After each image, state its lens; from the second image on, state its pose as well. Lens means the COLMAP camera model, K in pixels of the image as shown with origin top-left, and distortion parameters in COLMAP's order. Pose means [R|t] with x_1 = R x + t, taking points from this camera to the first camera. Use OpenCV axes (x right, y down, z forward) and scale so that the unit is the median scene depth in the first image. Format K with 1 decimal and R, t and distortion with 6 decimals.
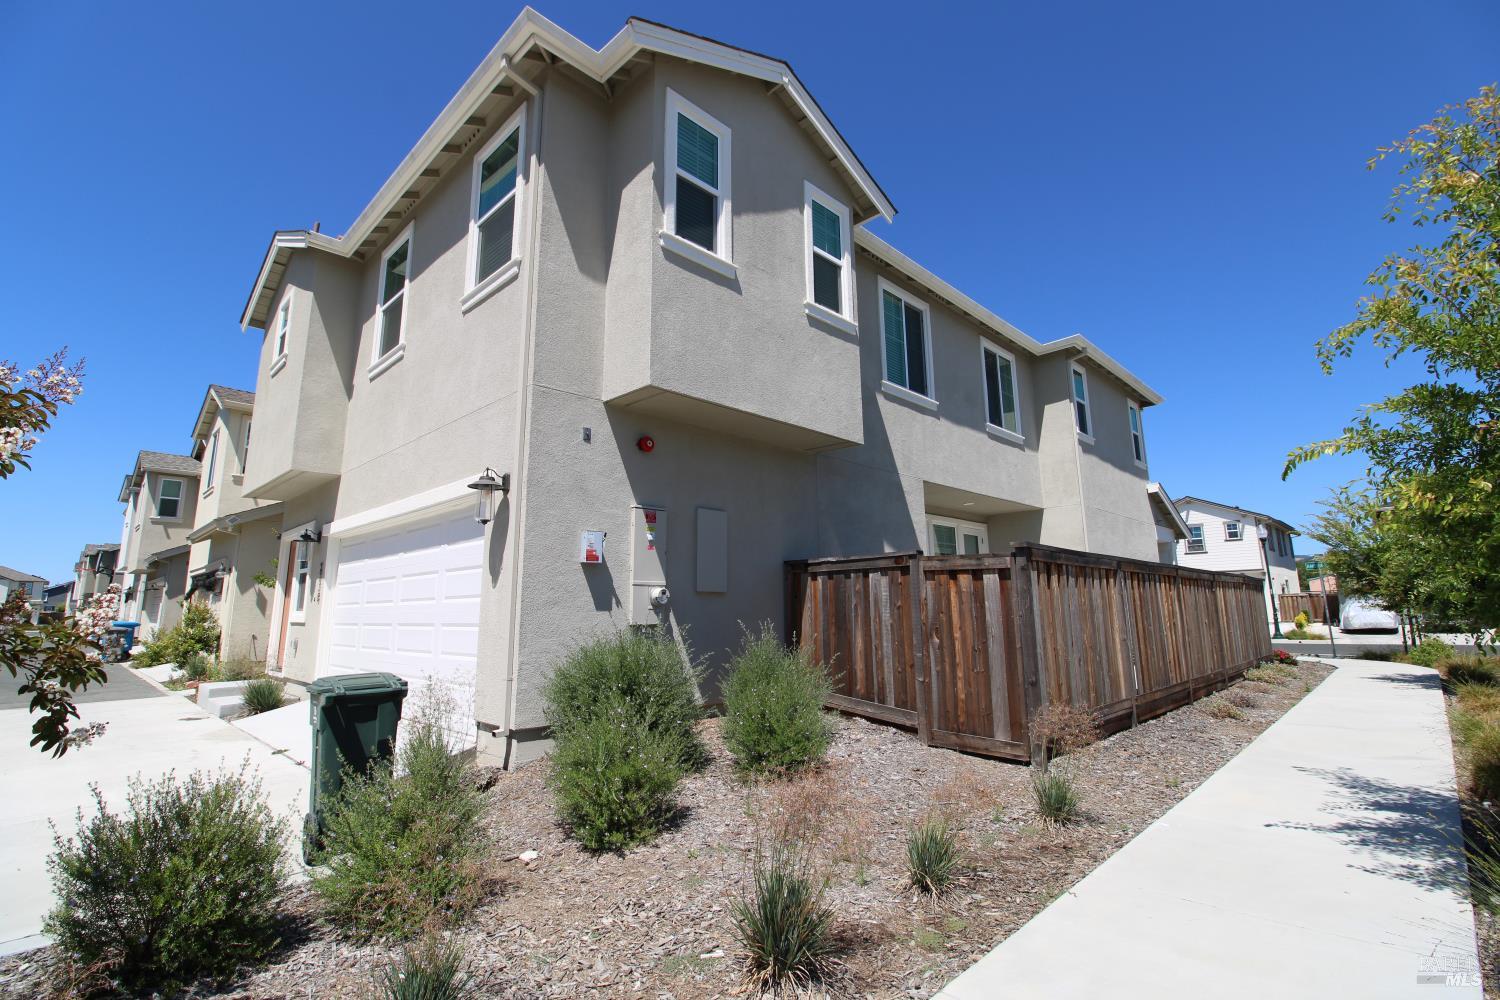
lens RADIAL K [[687.9, 0, 748.8], [0, 687.9, 496.7], [0, 0, 1]] dist [-0.005591, -0.010657]
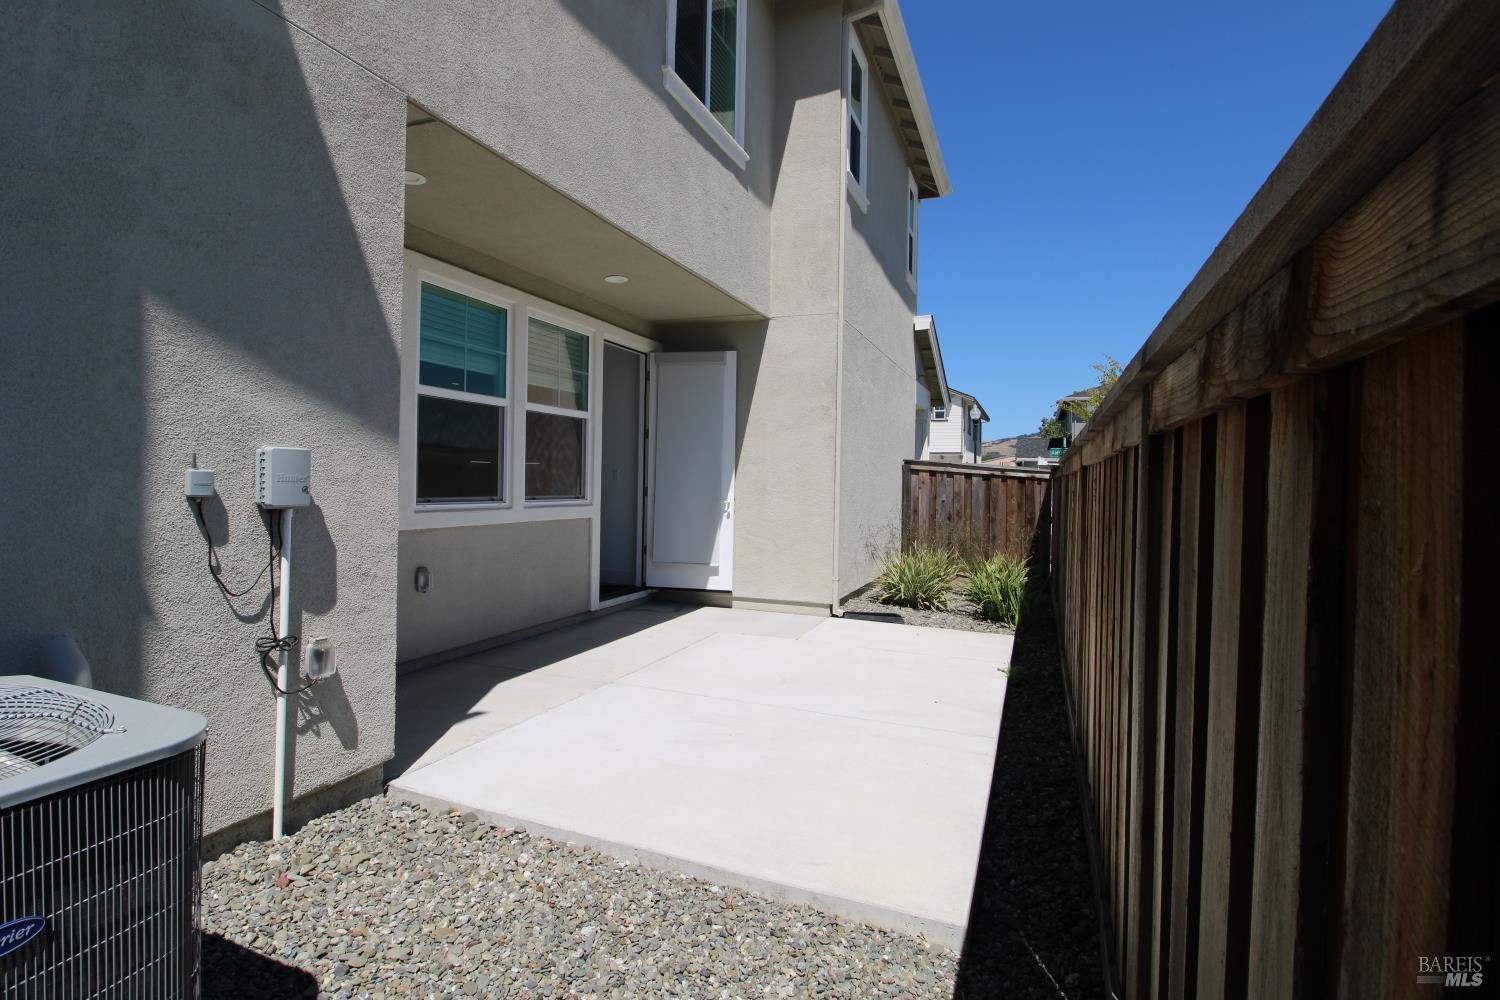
lens RADIAL K [[734.7, 0, 751.3], [0, 734.7, 497.2], [0, 0, 1]] dist [0.000316, 0.000087]
pose [[0.921483, 0.020436, 0.387881, 0.283656], [-0.096588, 0.979303, 0.177867, 0.072260], [-0.376218, -0.201366, 0.904385, 0.664940]]
